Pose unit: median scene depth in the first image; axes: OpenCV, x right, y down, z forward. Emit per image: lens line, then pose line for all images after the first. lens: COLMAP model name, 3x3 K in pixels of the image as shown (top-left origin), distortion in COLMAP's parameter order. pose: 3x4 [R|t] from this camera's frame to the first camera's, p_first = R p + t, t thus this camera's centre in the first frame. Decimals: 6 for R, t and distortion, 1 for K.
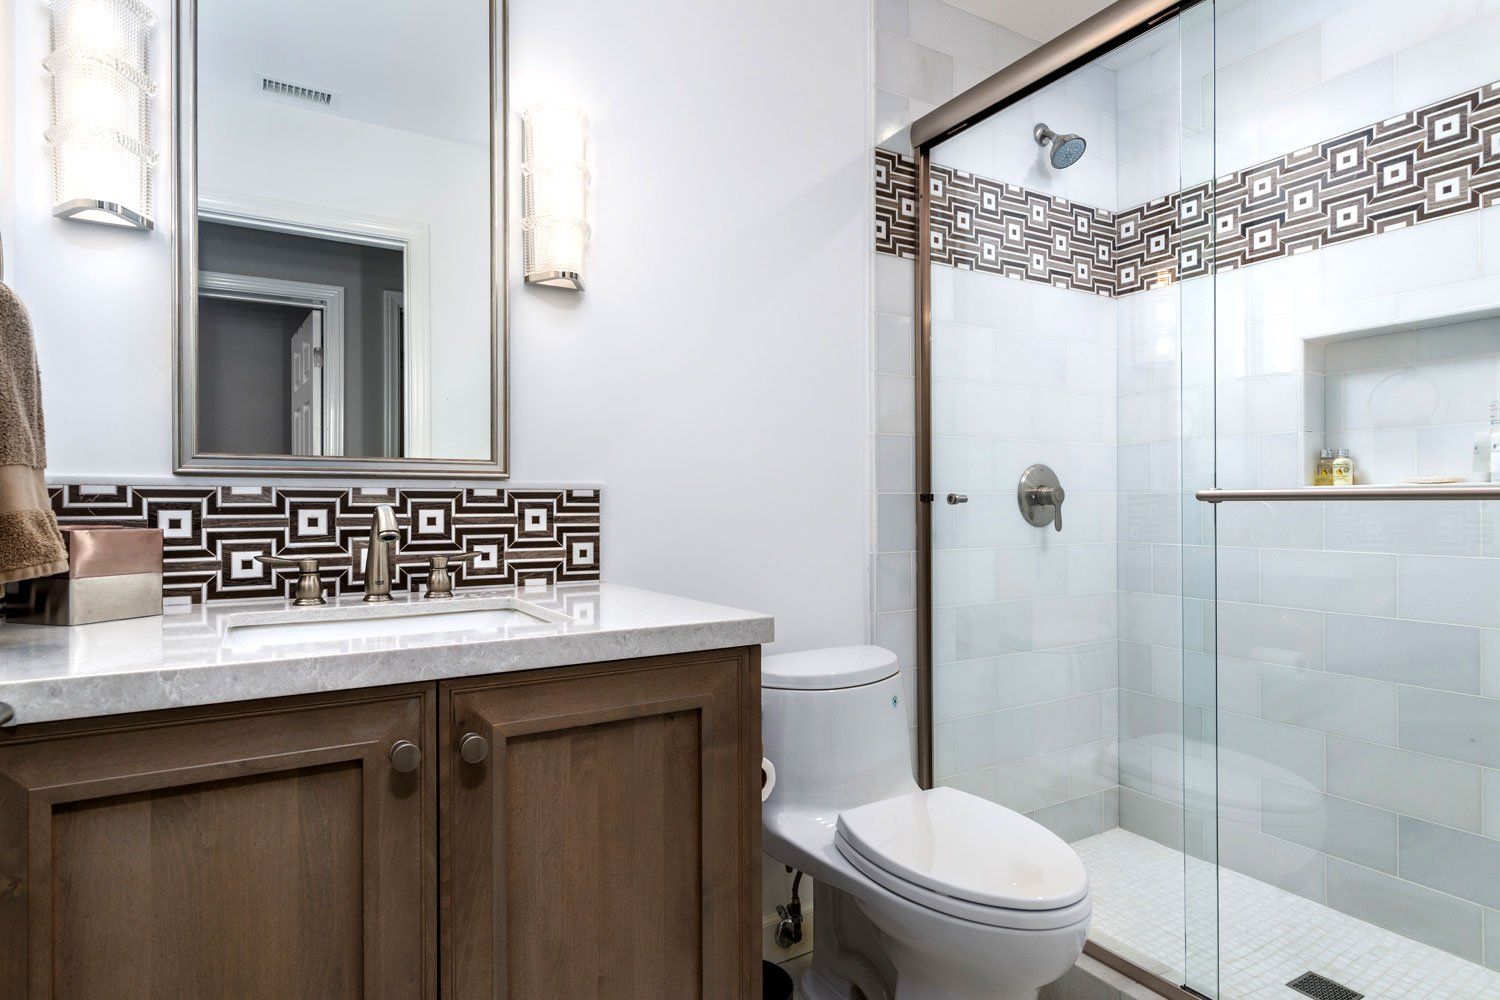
lens RADIAL K [[798.9, 0, 725.7], [0, 798.9, 497.0], [0, 0, 1]] dist [0.002001, -0.001456]
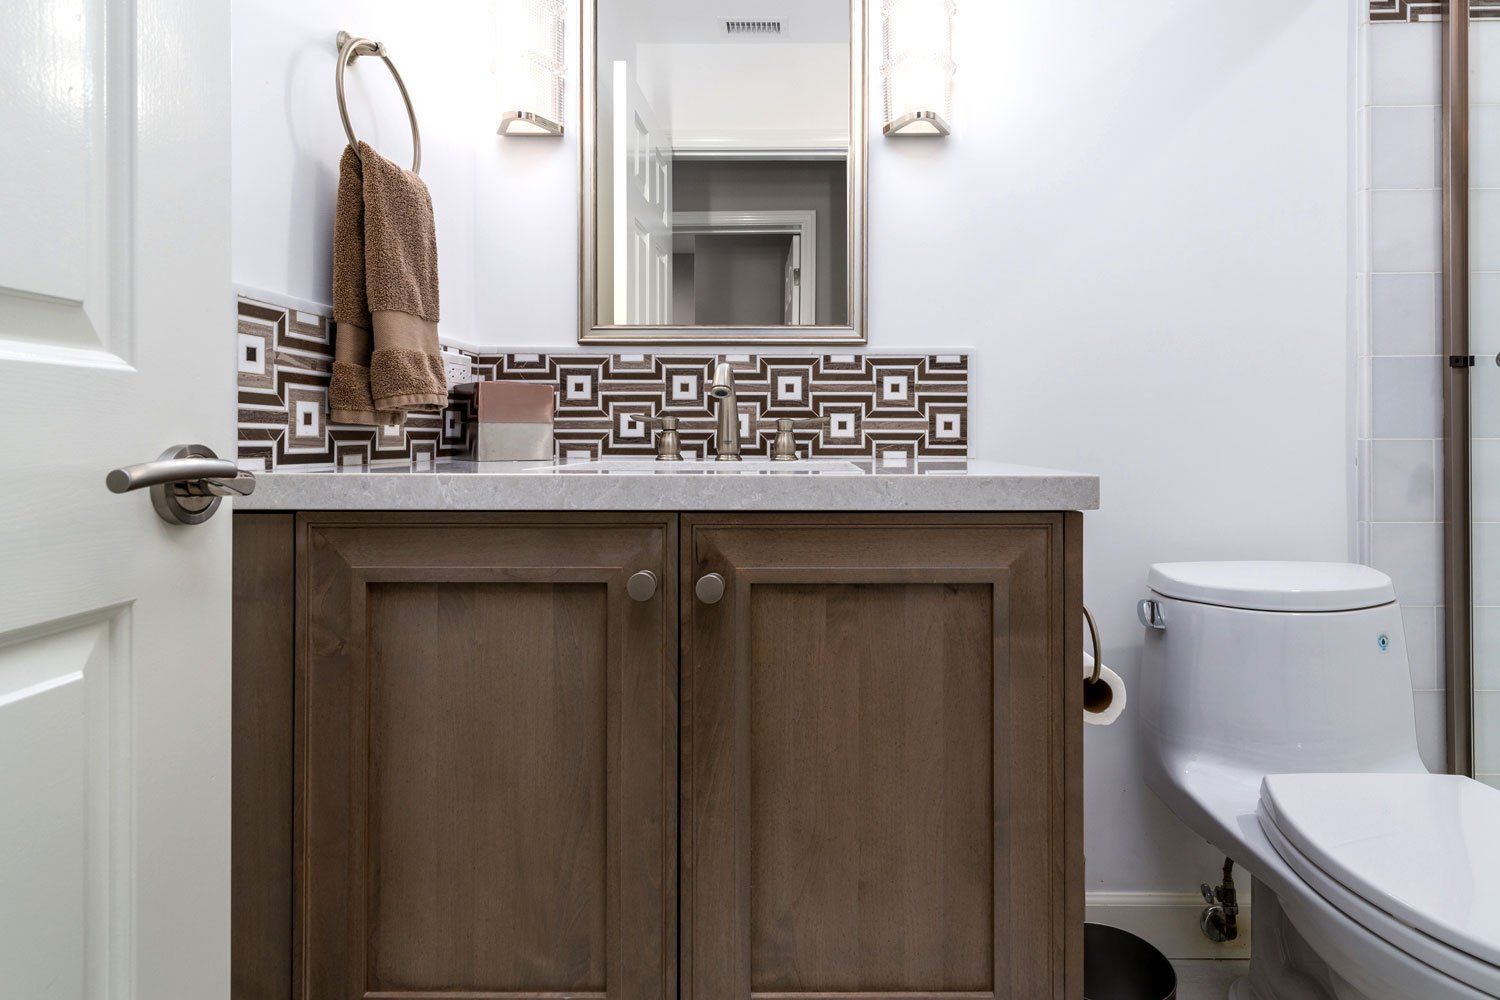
lens RADIAL K [[792.7, 0, 800.4], [0, 792.7, 423.0], [0, 0, 1]] dist [0.006515, -0.001428]
pose [[0.862356, 0.002140, -0.506297, 0.141329], [-0.002104, 0.999998, 0.000644, 0.072301], [0.506297, 0.000509, 0.862359, 0.154442]]
